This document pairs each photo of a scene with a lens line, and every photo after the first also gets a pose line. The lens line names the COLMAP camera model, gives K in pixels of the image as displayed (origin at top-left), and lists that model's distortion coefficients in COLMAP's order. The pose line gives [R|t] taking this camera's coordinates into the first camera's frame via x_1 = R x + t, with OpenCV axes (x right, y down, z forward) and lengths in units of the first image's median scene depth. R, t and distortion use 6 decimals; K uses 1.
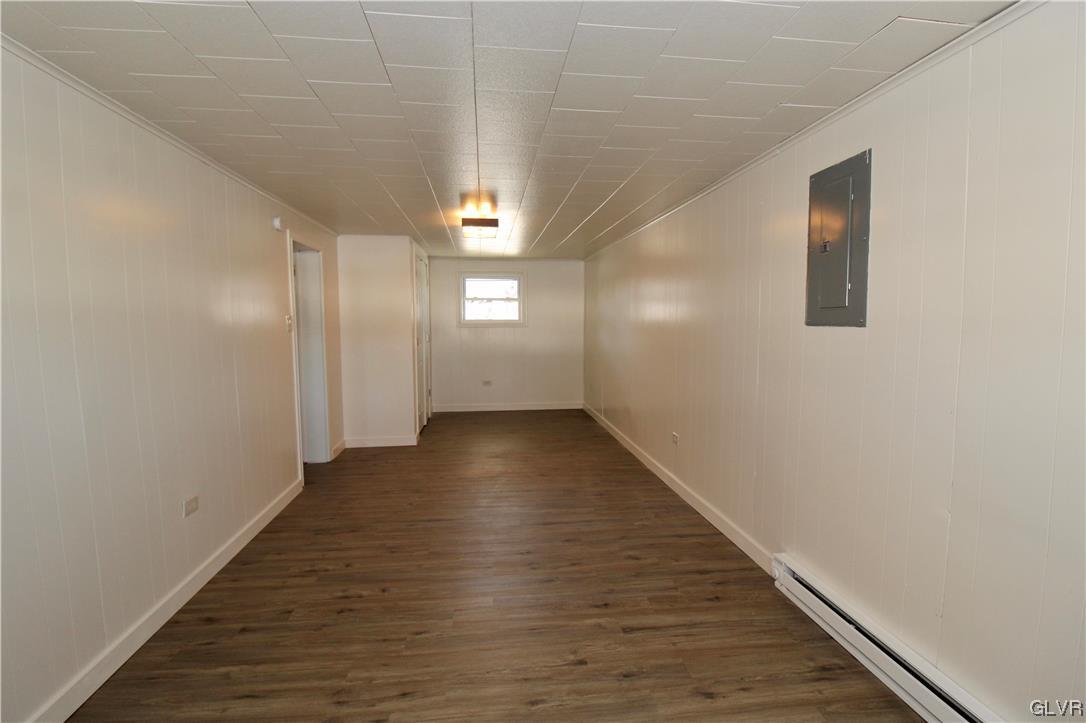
lens RADIAL K [[510.7, 0, 542.5], [0, 510.7, 359.9], [0, 0, 1]] dist [0.000799, -0.011380]
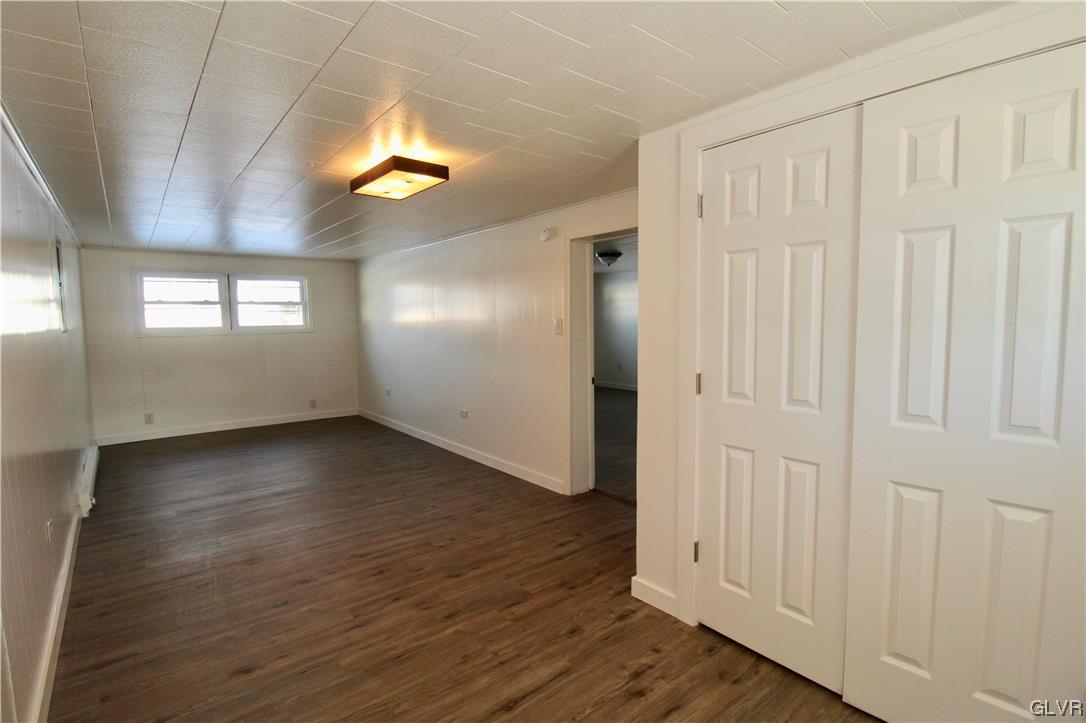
lens RADIAL K [[510.7, 0, 540.0], [0, 510.7, 358.8], [0, 0, 1]] dist [0.000799, -0.011380]
pose [[-0.841995, 0.051612, -0.537011, 0.099284], [-0.036352, 0.987723, 0.151928, -0.182268], [0.538259, 0.147444, -0.829781, 2.080483]]
